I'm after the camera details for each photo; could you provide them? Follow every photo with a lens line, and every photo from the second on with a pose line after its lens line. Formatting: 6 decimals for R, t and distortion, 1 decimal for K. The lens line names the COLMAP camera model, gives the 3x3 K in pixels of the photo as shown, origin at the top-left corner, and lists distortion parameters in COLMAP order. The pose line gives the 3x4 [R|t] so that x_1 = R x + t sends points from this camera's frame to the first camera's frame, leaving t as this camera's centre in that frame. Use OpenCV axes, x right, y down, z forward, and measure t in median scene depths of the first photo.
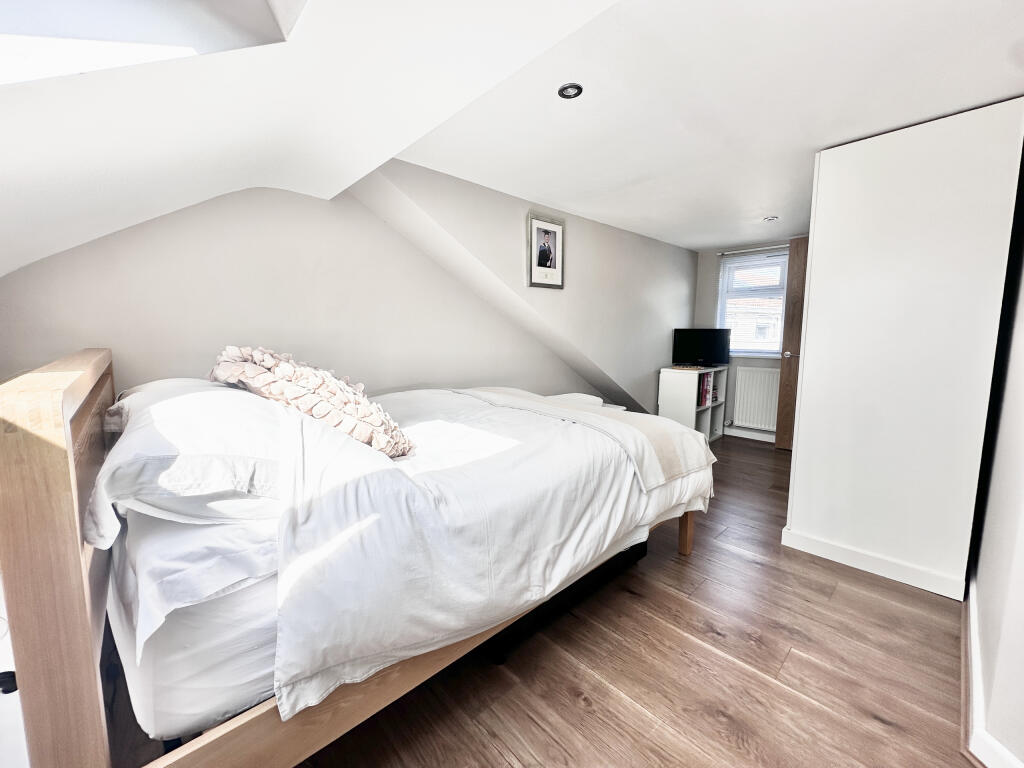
lens RADIAL K [[410.6, 0, 511.0], [0, 410.6, 379.7], [0, 0, 1]] dist [-0.002605, 0.000809]
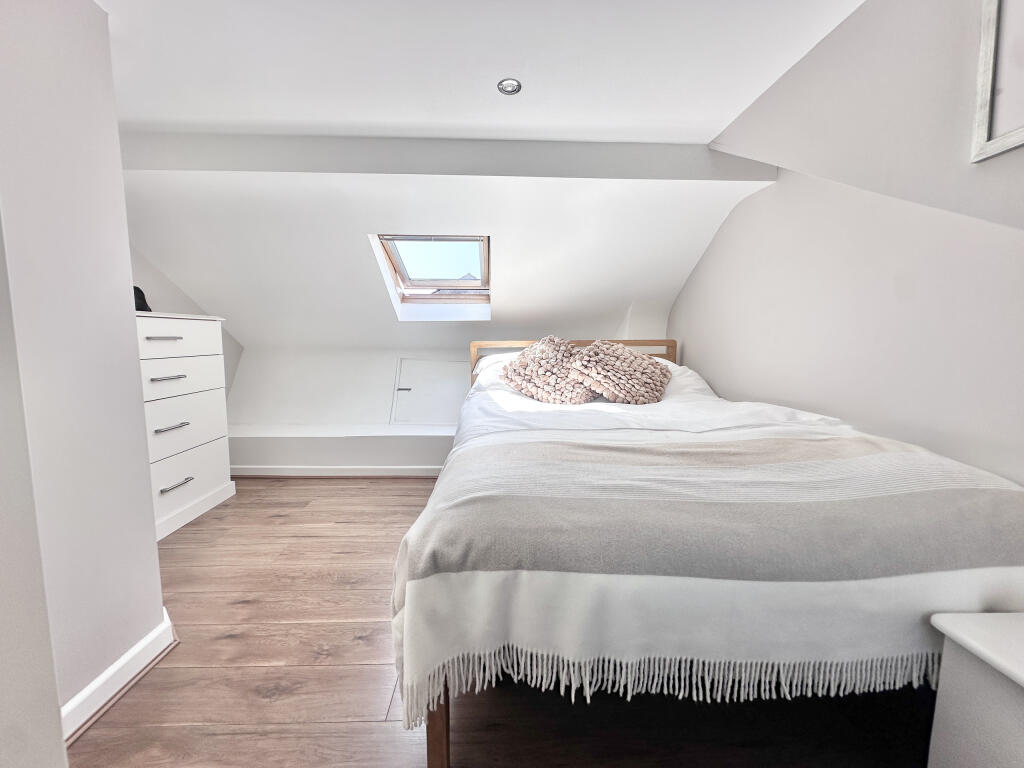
lens RADIAL K [[410.6, 0, 510.6], [0, 410.6, 389.8], [0, 0, 1]] dist [-0.002605, 0.000809]
pose [[-0.651989, 0.073342, -0.754673, 1.191007], [-0.083803, 0.982243, 0.167859, -0.154312], [0.753583, 0.172686, -0.634265, 2.202925]]
